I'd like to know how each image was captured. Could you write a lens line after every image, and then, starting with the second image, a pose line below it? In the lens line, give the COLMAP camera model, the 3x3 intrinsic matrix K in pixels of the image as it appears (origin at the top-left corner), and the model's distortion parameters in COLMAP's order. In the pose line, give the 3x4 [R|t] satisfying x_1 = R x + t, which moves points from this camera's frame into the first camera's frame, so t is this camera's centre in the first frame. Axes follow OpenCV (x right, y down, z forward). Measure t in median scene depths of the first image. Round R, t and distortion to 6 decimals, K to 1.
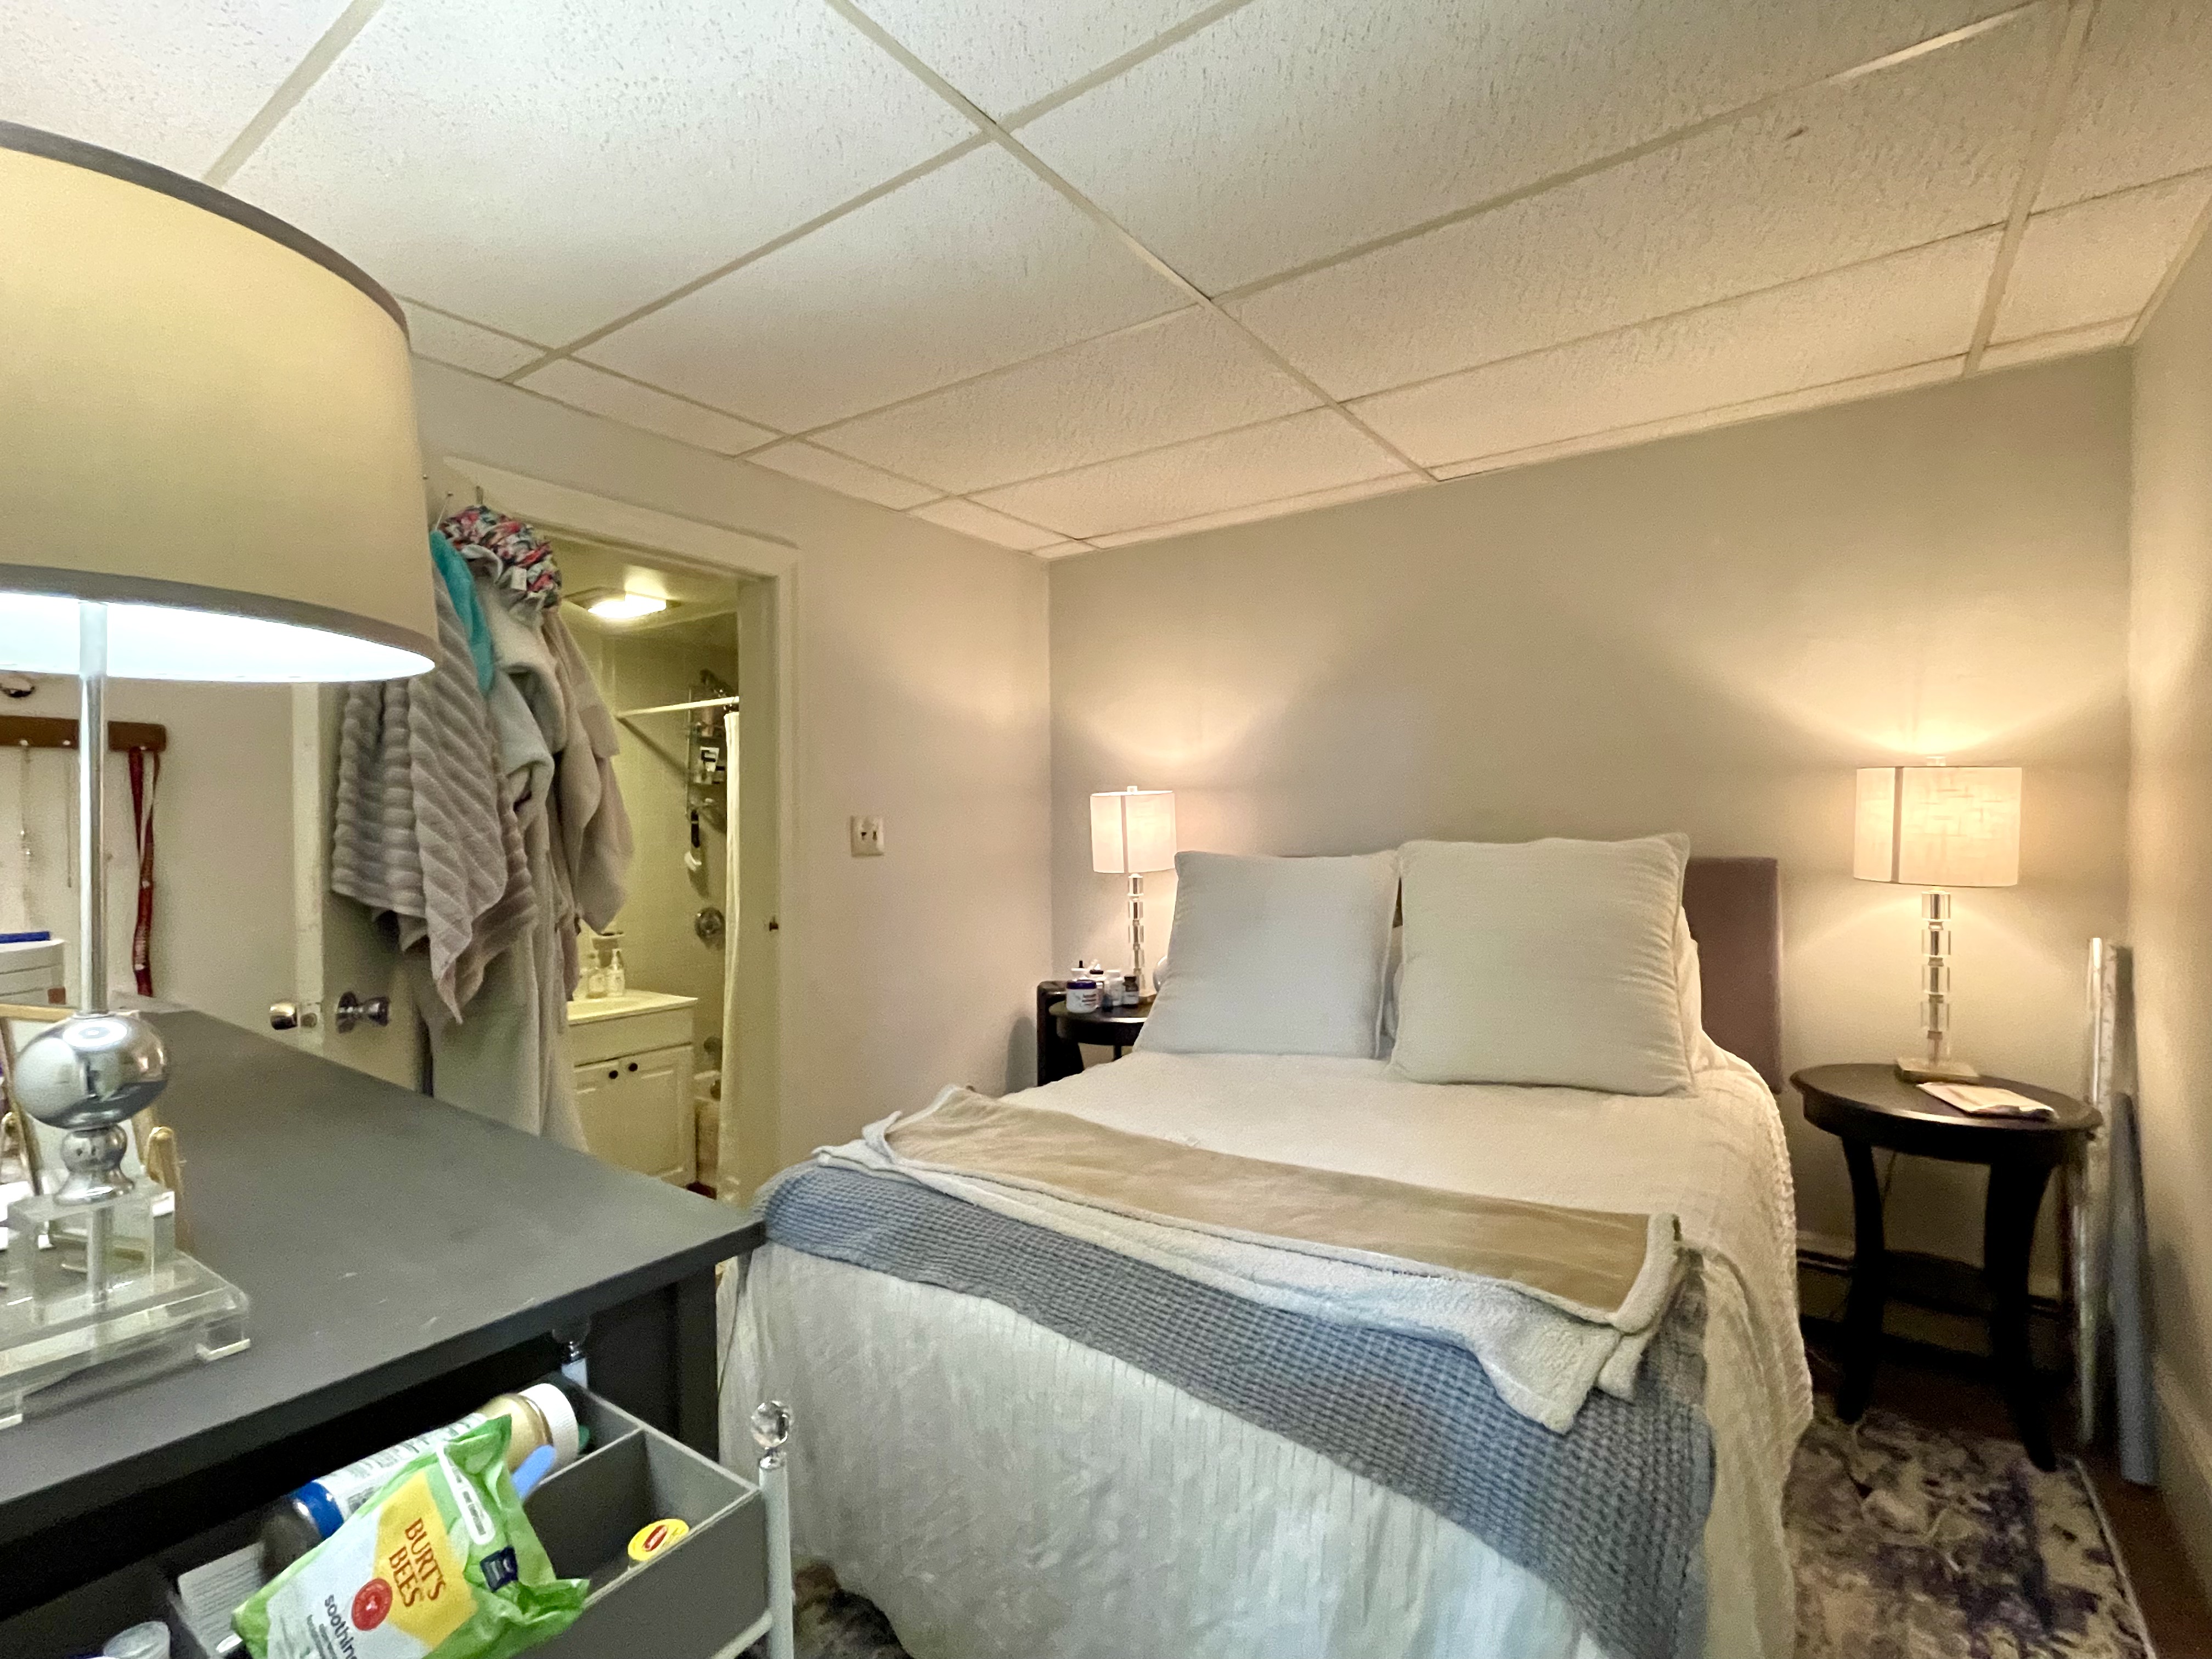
lens RADIAL K [[1031.8, 0, 1104.8], [0, 1031.8, 825.5], [0, 0, 1]] dist [-0.003914, -0.000810]
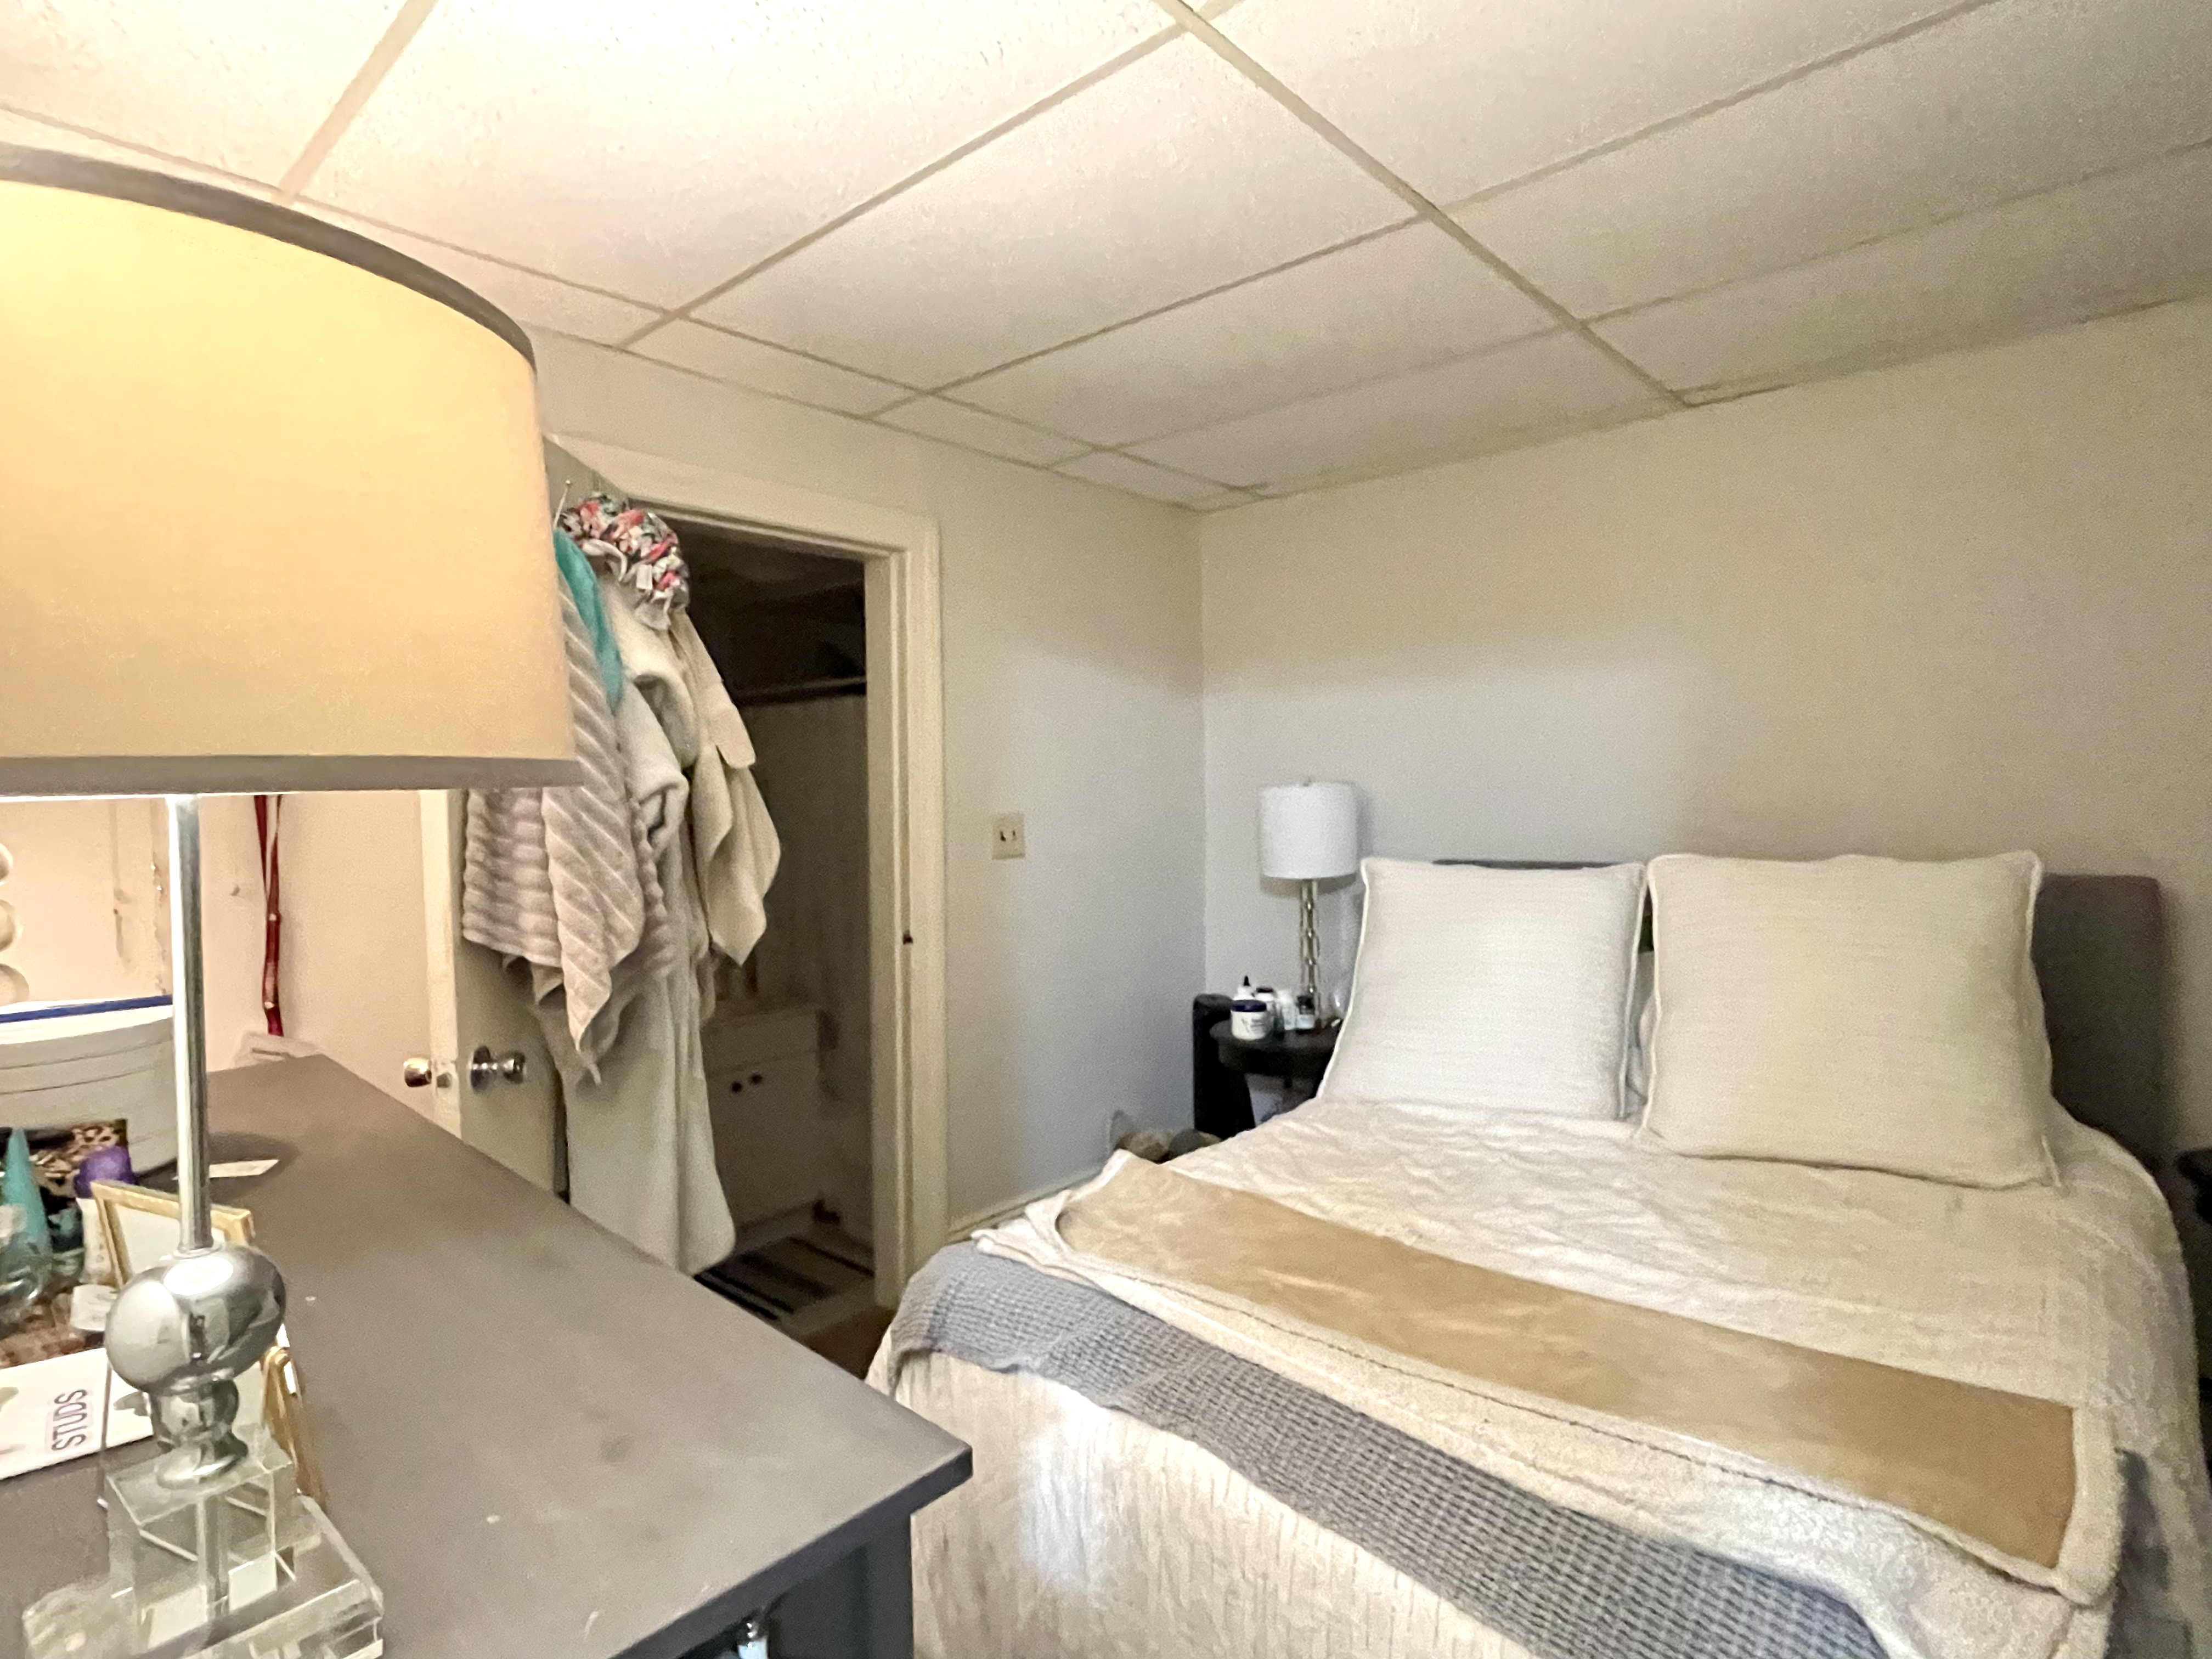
lens RADIAL K [[1123.7, 0, 1097.6], [0, 1123.7, 826.4], [0, 0, 1]] dist [-0.002270, -0.001461]
pose [[0.991692, -0.002744, -0.128605, -0.058312], [0.006688, 0.999520, 0.030249, -0.061932], [0.128461, -0.030858, 0.991234, 0.079828]]
